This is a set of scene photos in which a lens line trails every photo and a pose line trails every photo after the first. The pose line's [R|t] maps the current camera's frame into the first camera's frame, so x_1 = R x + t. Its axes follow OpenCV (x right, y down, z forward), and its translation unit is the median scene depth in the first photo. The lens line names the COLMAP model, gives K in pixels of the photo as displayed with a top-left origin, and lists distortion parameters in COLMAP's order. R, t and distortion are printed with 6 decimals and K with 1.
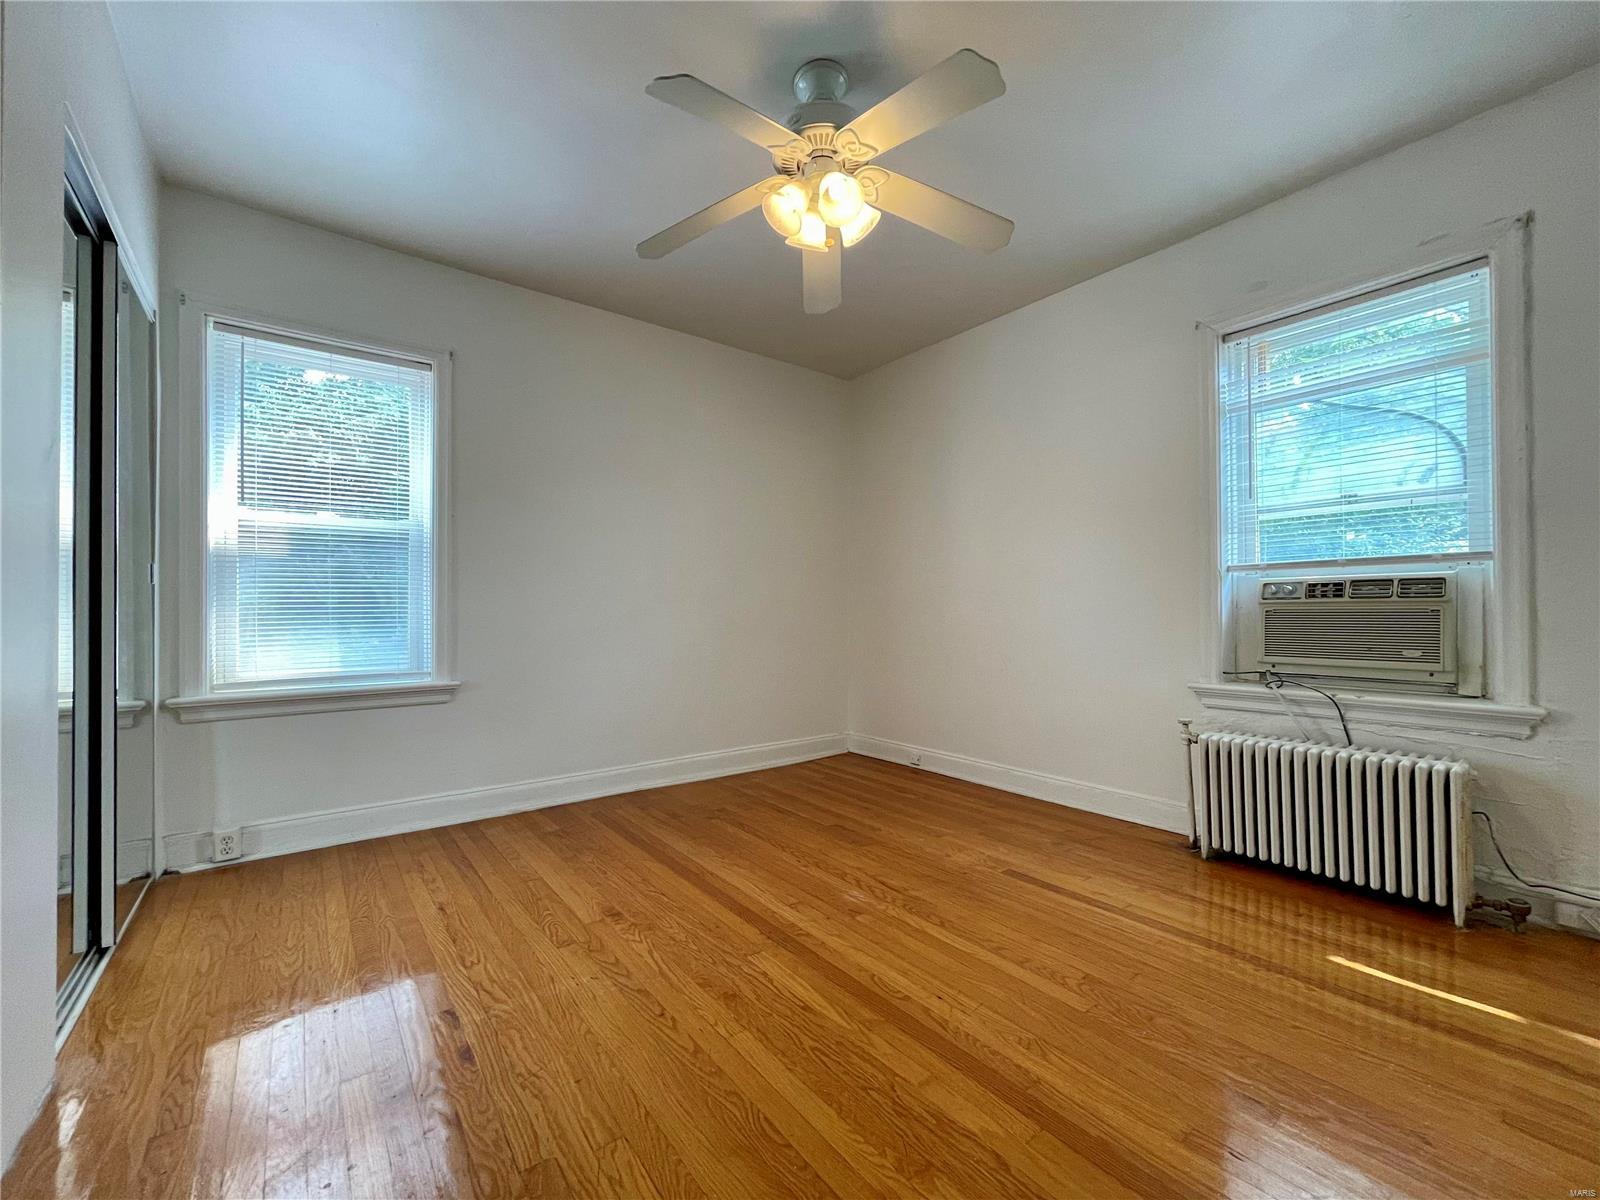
lens RADIAL K [[645.7, 0, 800.0], [0, 645.7, 600.0], [0, 0, 1]] dist [0.001467, 0.000142]
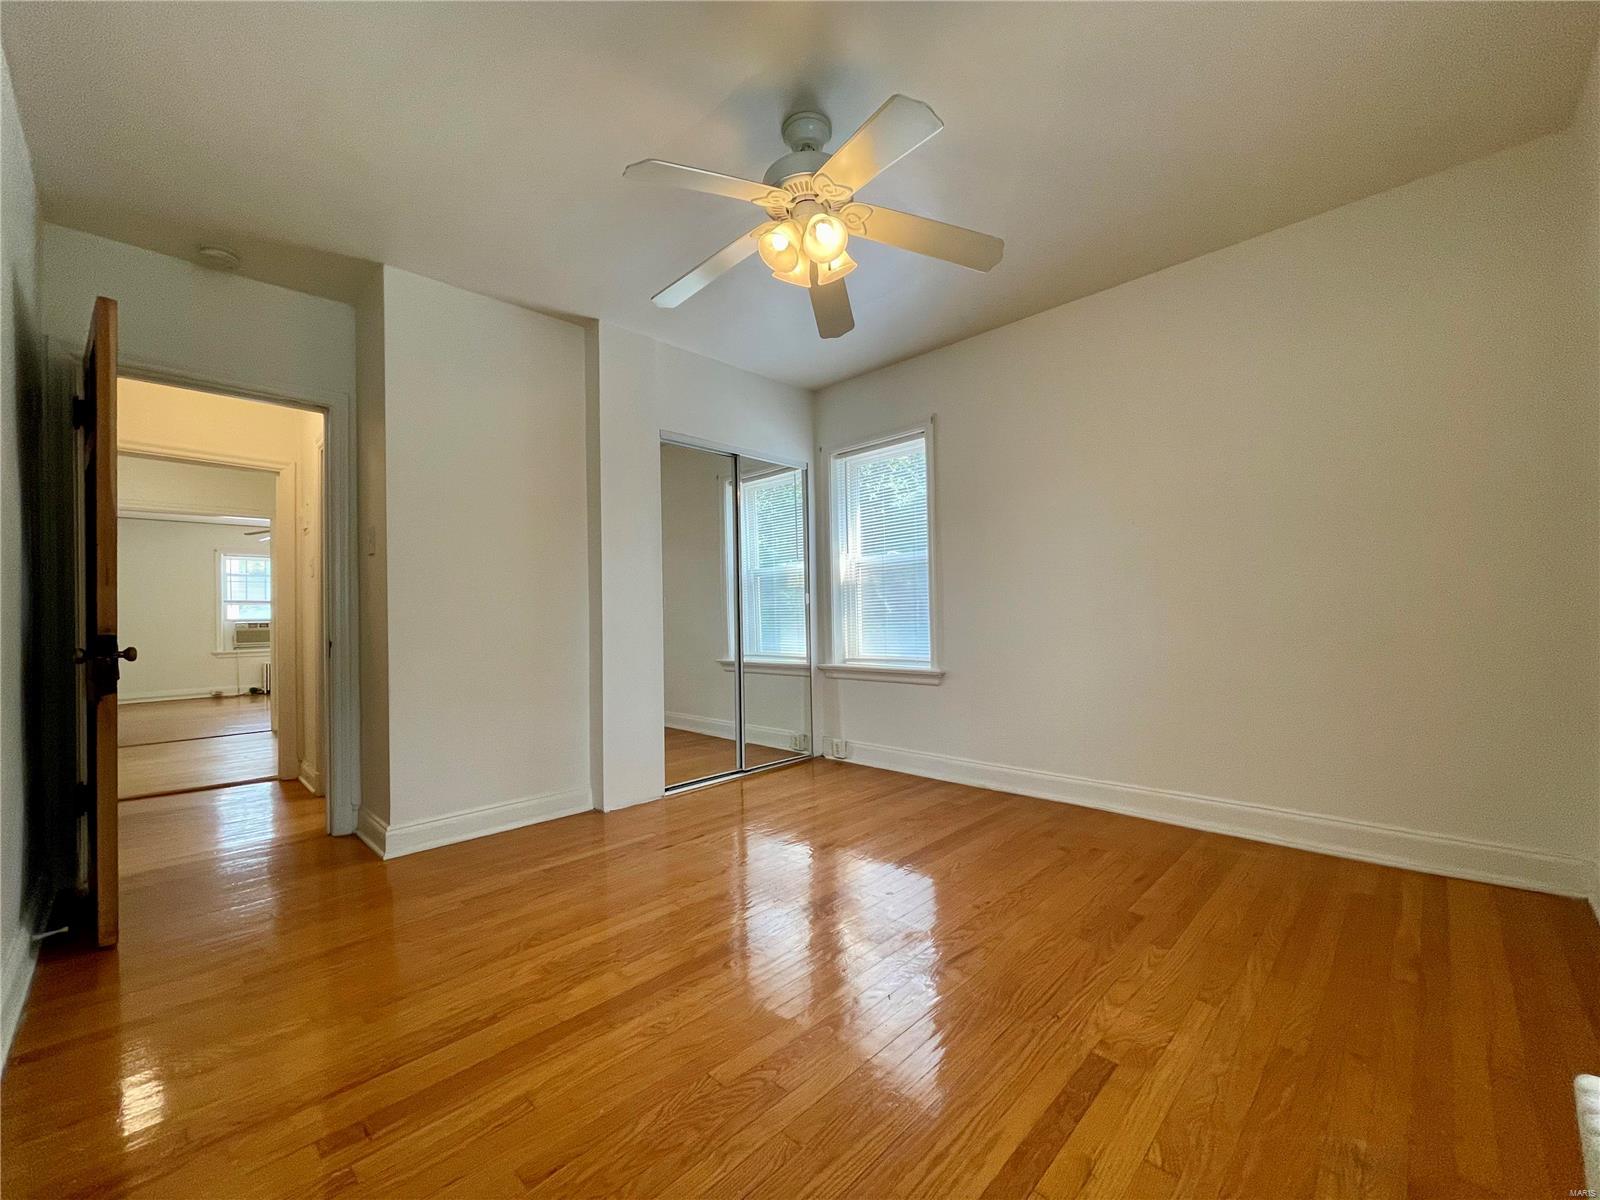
lens RADIAL K [[645.7, 0, 793.5], [0, 645.7, 609.8], [0, 0, 1]] dist [-0.003342, 0.000221]
pose [[0.140554, -0.009322, -0.990029, 0.753405], [0.031808, 0.999482, -0.004895, 0.001322], [0.989562, -0.030803, 0.140778, 0.563828]]
